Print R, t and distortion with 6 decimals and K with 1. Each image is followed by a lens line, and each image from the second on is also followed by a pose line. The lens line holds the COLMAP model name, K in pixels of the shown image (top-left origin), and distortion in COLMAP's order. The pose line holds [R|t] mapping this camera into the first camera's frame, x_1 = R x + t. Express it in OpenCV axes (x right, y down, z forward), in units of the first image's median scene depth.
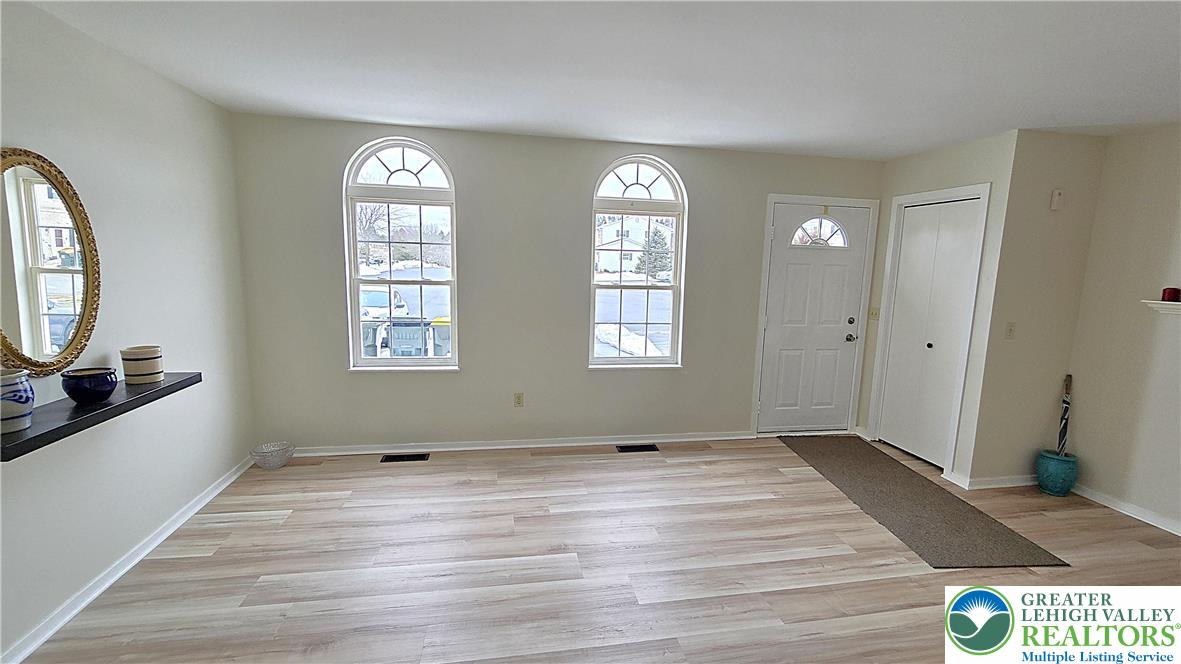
lens RADIAL K [[487.4, 0, 572.1], [0, 487.4, 338.8], [0, 0, 1]] dist [-0.000901, -0.000074]
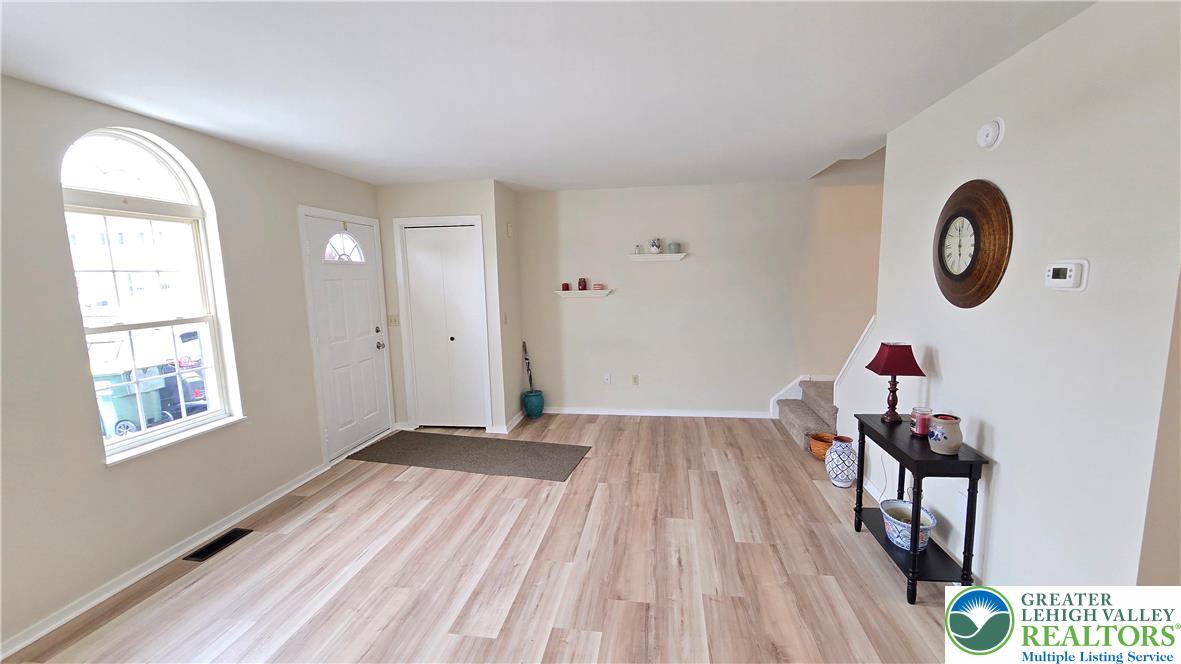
lens RADIAL K [[487.4, 0, 572.1], [0, 487.4, 338.8], [0, 0, 1]] dist [-0.000901, -0.000074]
pose [[0.349328, -0.154151, 0.924233, -0.317587], [0.178798, 0.979216, 0.095742, -0.049173], [-0.919783, 0.131806, 0.369630, 0.231556]]
